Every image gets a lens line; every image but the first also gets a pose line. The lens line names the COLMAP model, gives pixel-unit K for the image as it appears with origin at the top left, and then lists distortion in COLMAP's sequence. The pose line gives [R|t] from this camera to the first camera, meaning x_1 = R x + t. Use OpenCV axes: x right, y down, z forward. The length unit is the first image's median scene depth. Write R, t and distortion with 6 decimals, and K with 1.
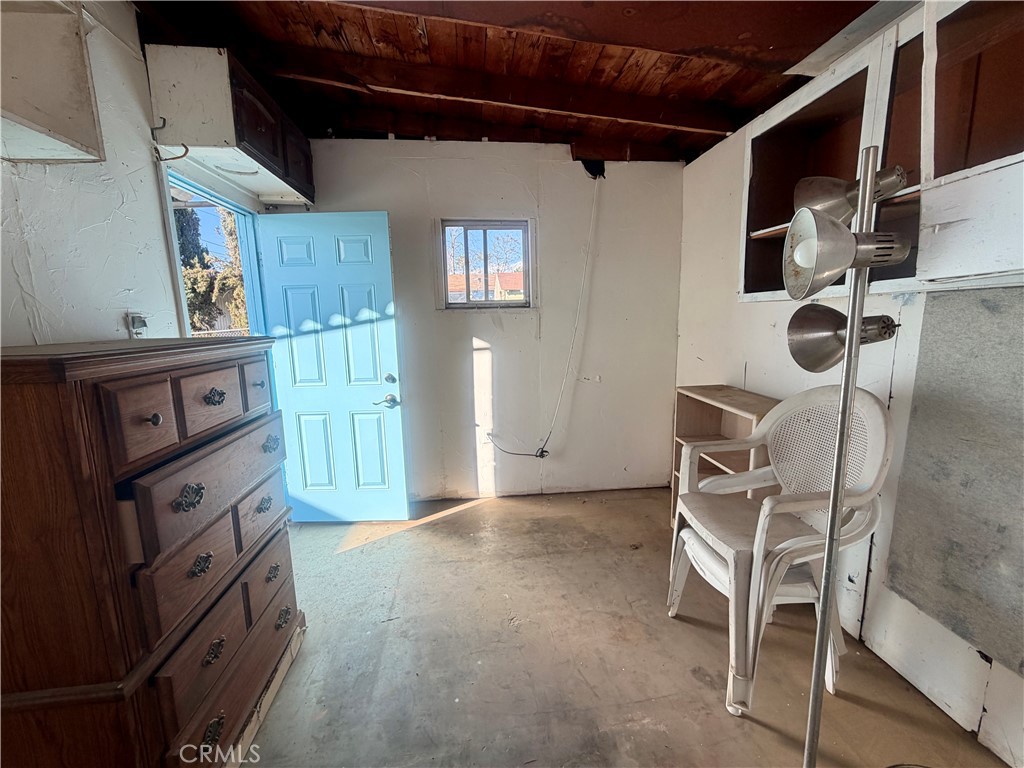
lens RADIAL K [[409.4, 0, 512.0], [0, 409.4, 384.0], [0, 0, 1]] dist [-0.002300, -0.000260]
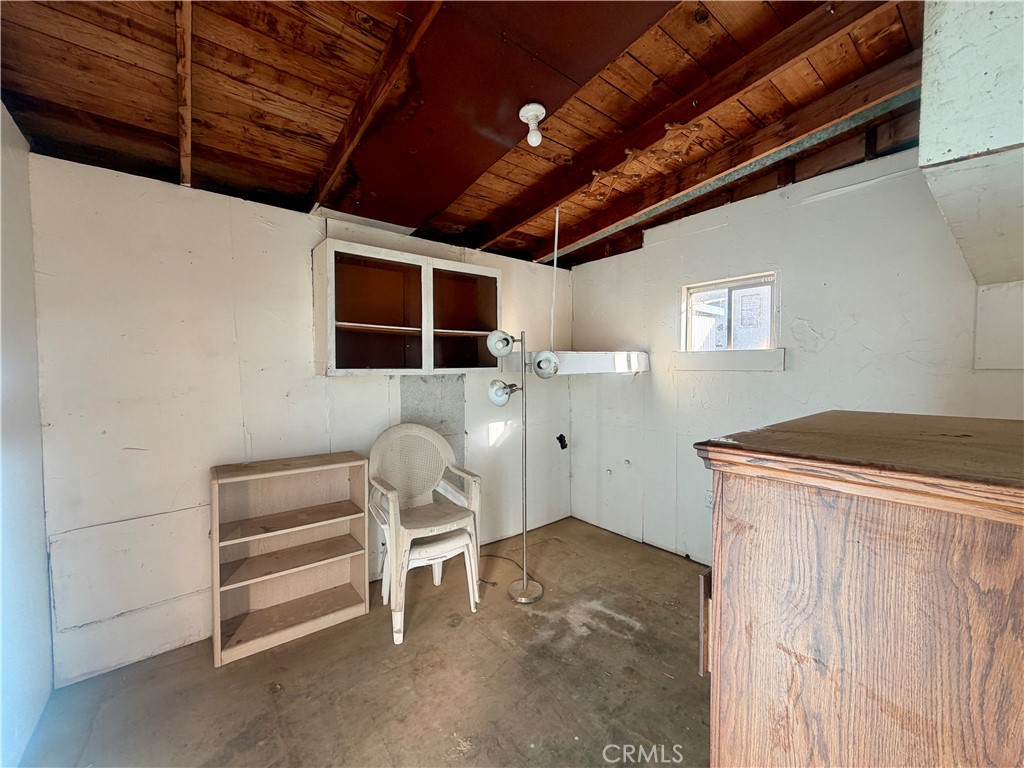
lens RADIAL K [[409.4, 0, 512.0], [0, 409.4, 384.0], [0, 0, 1]] dist [-0.002300, -0.000260]
pose [[-0.543587, -0.003770, 0.839344, -0.790613], [0.155764, 0.982167, 0.105289, -0.234623], [-0.824773, 0.187973, -0.533306, 1.293545]]
